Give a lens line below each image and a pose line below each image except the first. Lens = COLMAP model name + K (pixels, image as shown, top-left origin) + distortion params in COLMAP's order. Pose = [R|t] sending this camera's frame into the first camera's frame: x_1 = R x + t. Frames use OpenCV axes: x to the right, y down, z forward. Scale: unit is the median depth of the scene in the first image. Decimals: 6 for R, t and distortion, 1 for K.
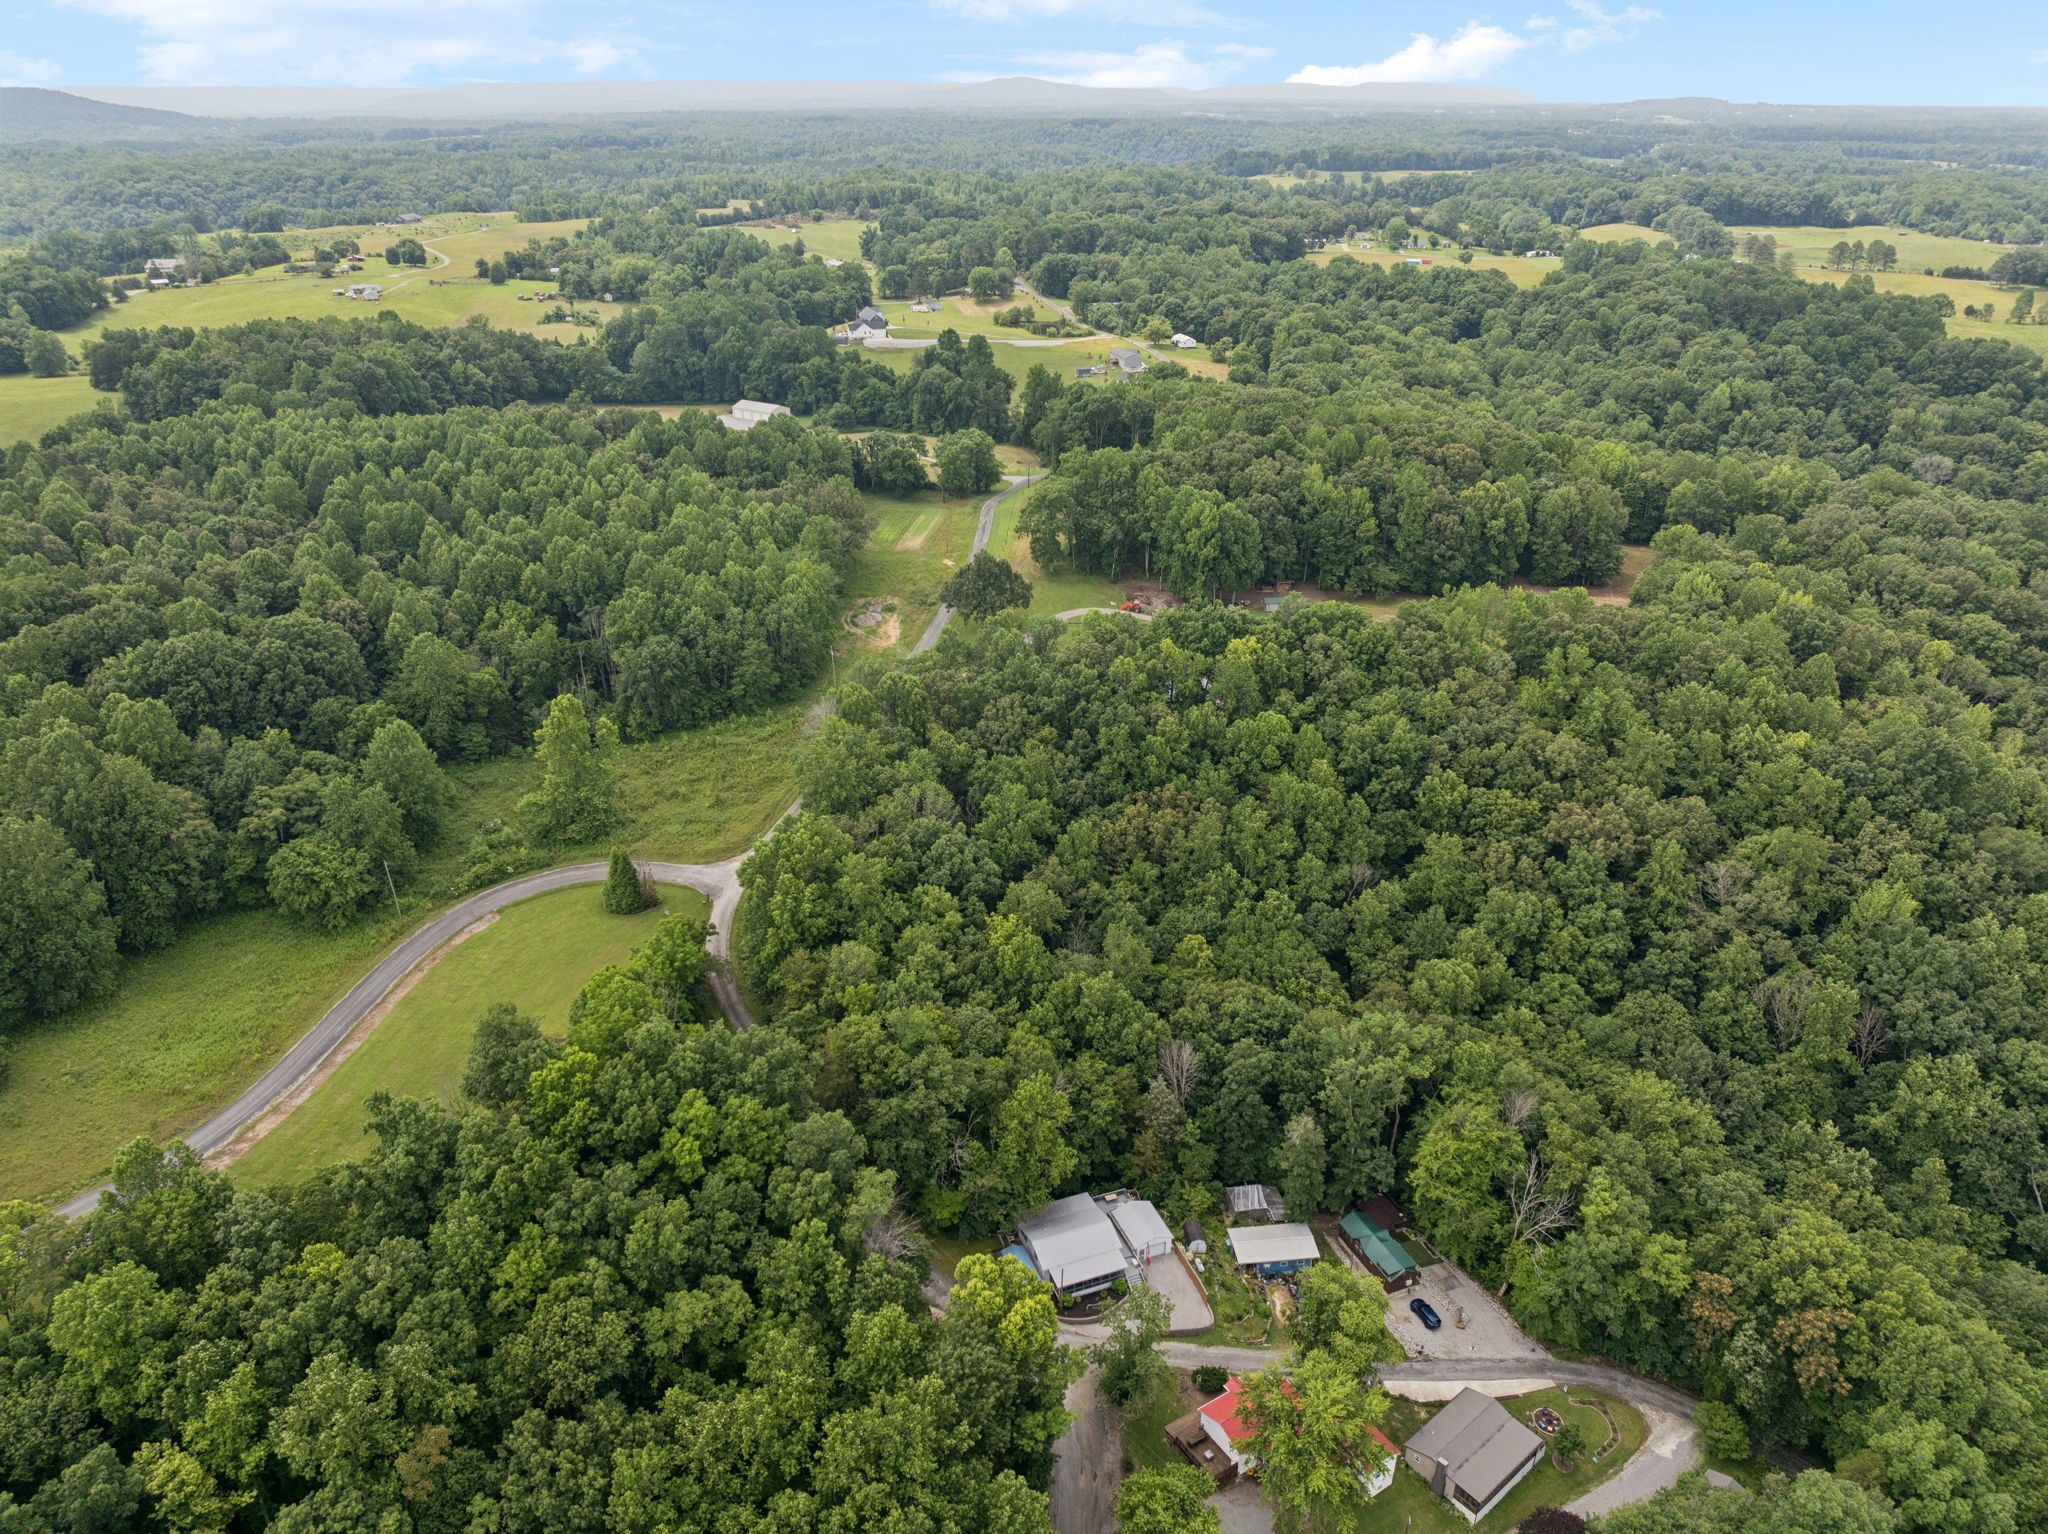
lens RADIAL K [[1396.2, 0, 1024.0], [0, 1396.2, 767.0], [0, 0, 1]] dist [-0.047053, 0.013499]
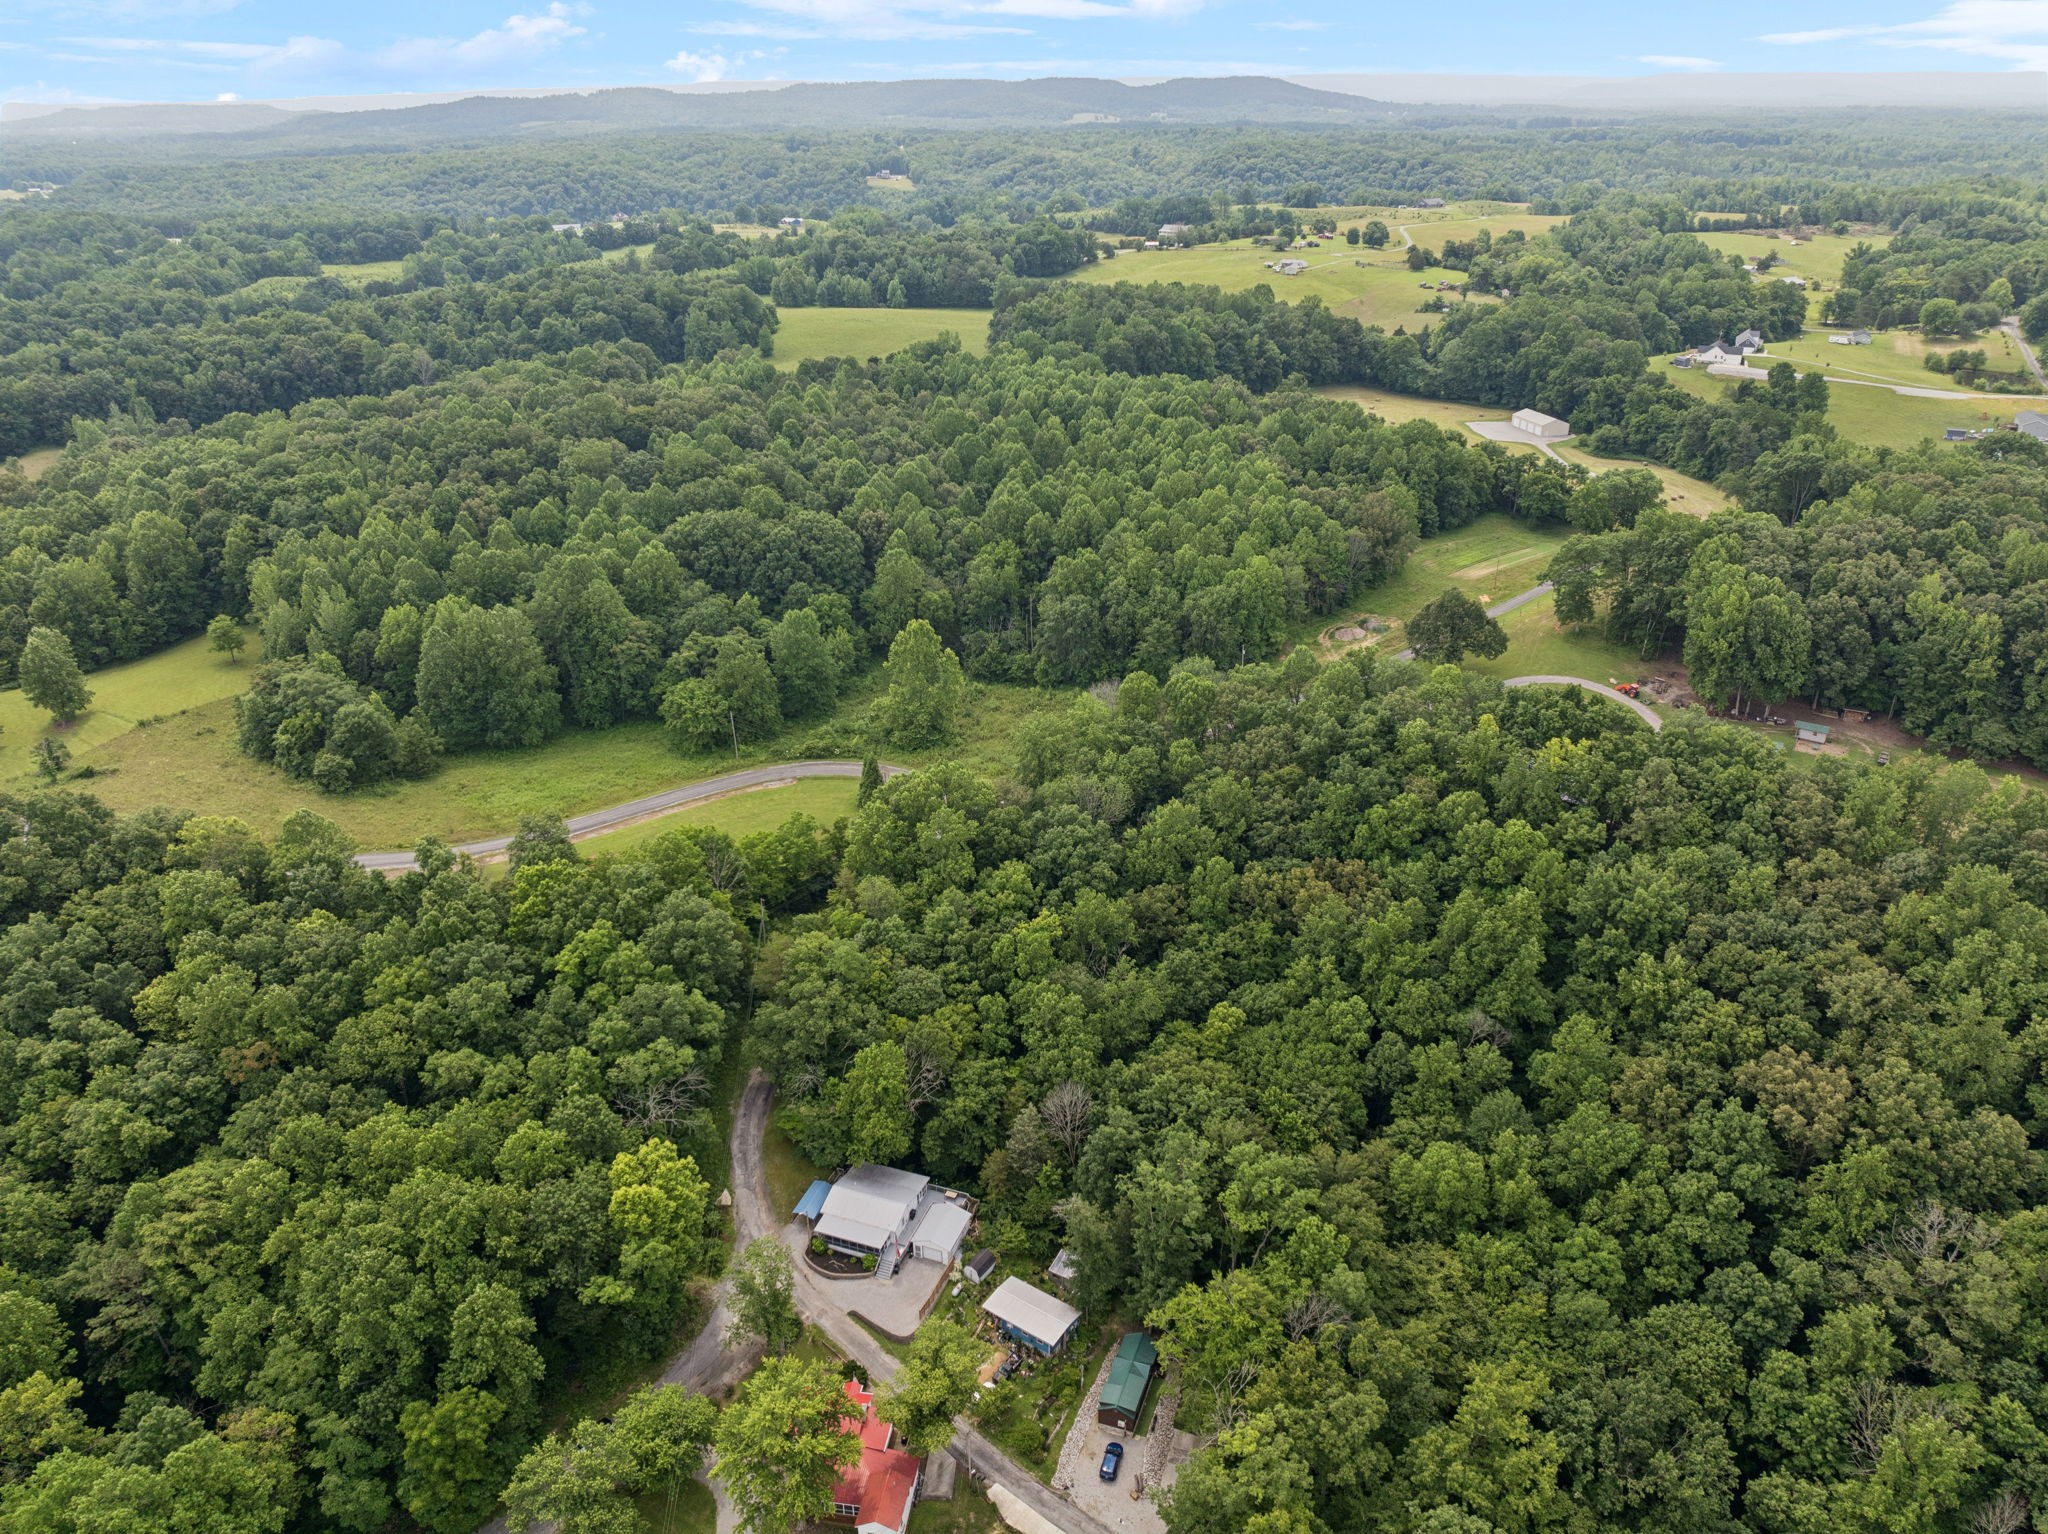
lens RADIAL K [[1396.2, 0, 1024.0], [0, 1396.2, 767.0], [0, 0, 1]] dist [-0.047053, 0.013499]
pose [[0.755319, 0.279506, -0.592765, 0.421300], [-0.276092, 0.956020, 0.098986, -0.068840], [0.594362, 0.088892, 0.799270, 0.138322]]
